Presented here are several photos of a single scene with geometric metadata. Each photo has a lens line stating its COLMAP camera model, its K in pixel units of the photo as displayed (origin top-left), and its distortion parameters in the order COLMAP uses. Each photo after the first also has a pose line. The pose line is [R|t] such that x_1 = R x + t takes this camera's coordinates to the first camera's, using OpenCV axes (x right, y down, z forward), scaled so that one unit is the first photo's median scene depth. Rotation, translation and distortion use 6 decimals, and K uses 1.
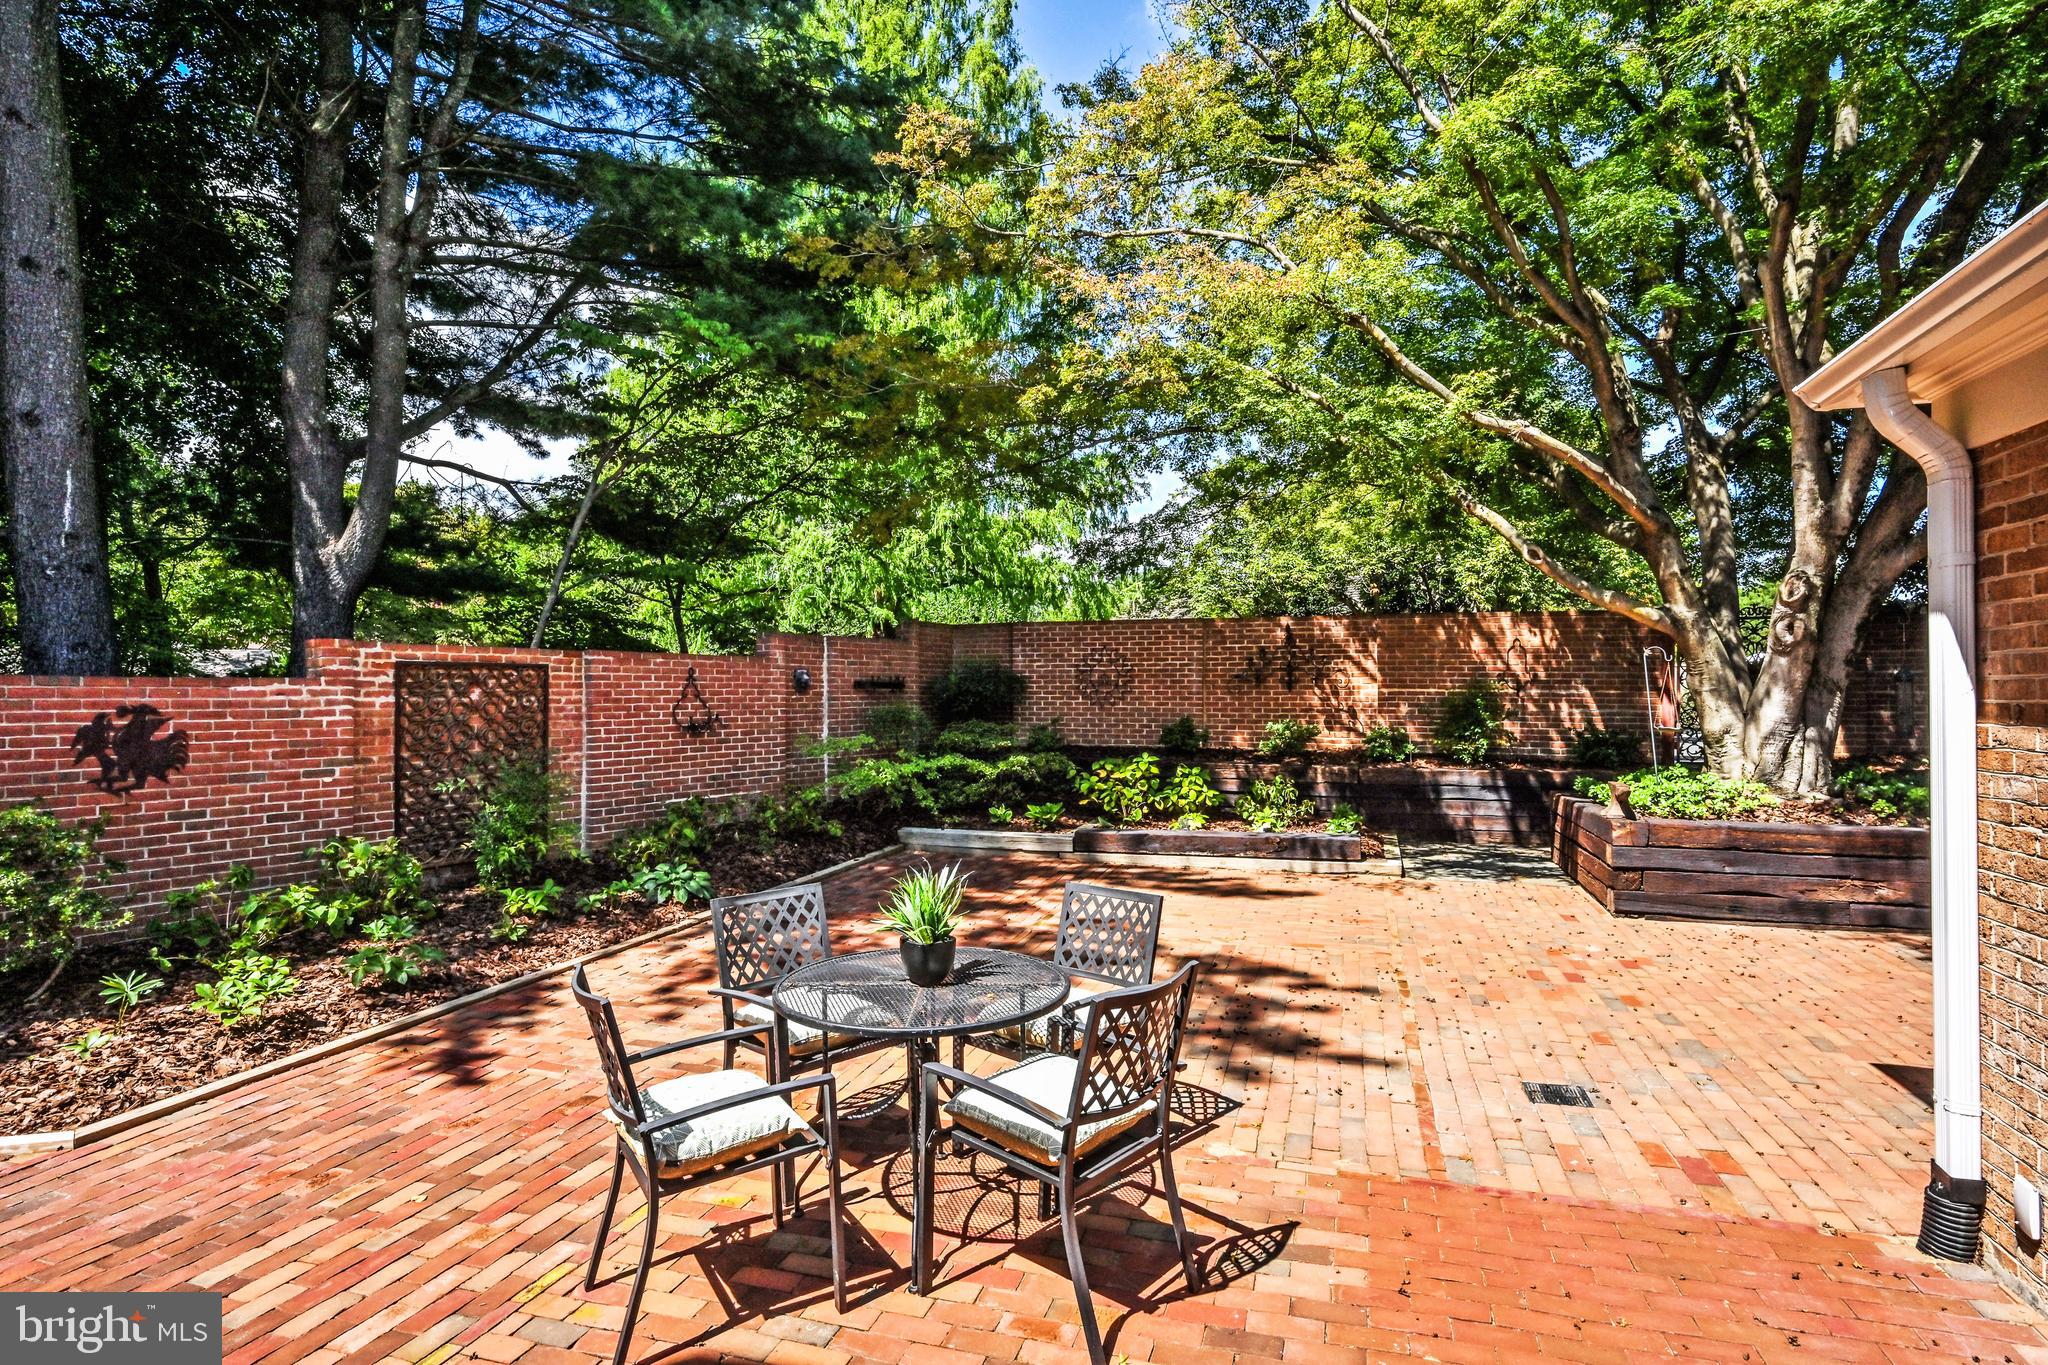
lens RADIAL K [[1028.0, 0, 1024.0], [0, 1028.0, 682.5], [0, 0, 1]] dist [-0.001800, -0.000743]
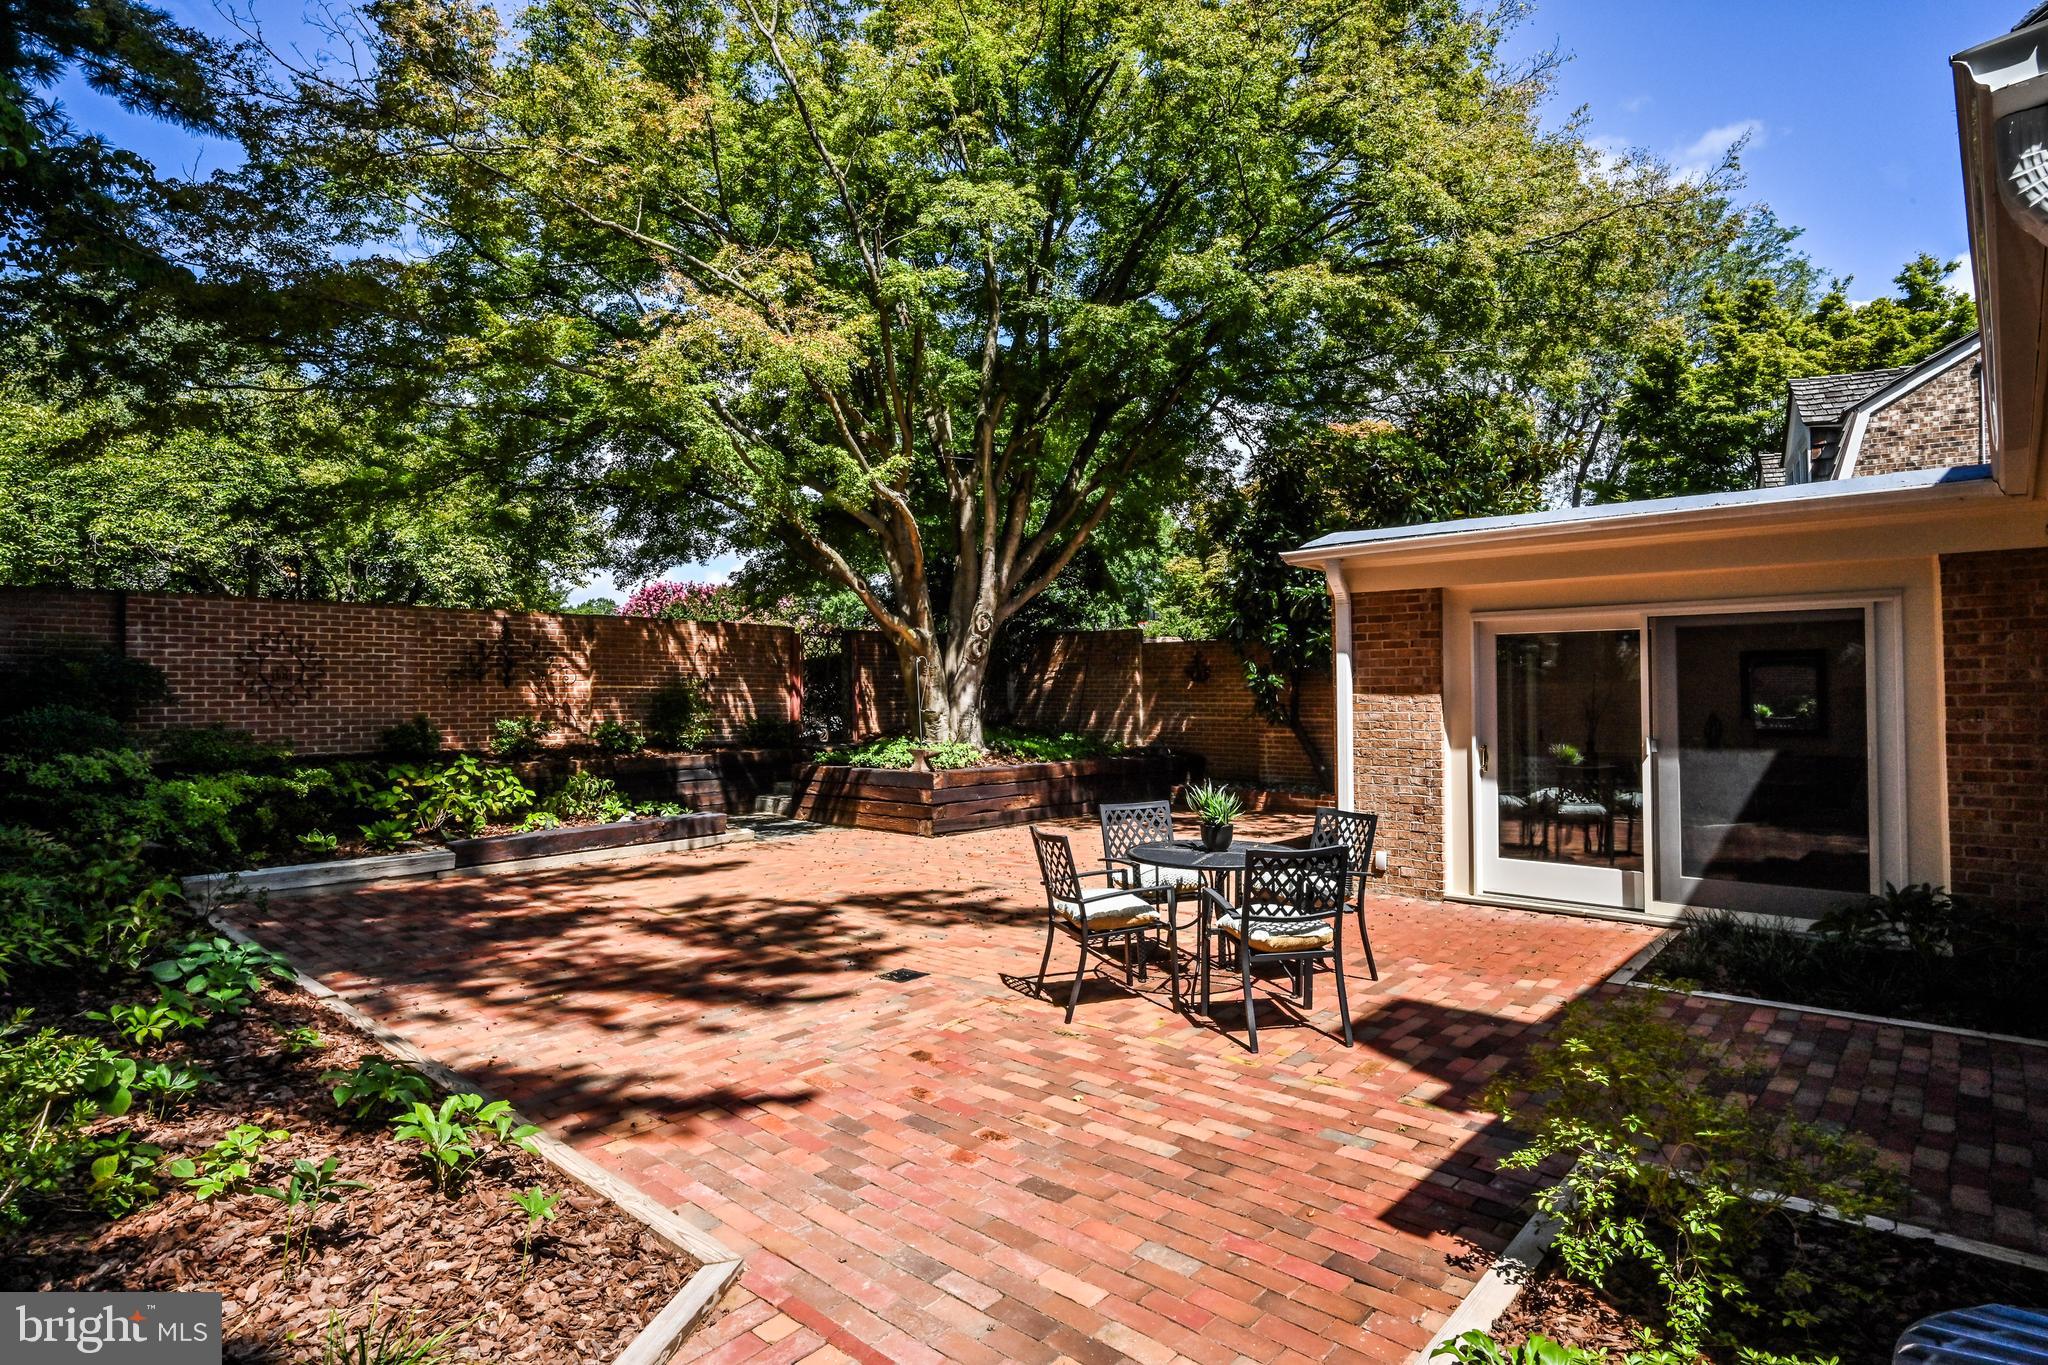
lens RADIAL K [[1071.3, 0, 1024.0], [0, 1071.3, 682.5], [0, 0, 1]] dist [0.004926, 0.000647]
pose [[0.410087, 0.005831, 0.912028, -0.742492], [-0.004996, 0.999979, -0.004146, 0.009221], [-0.912033, -0.002856, 0.410108, 0.229398]]
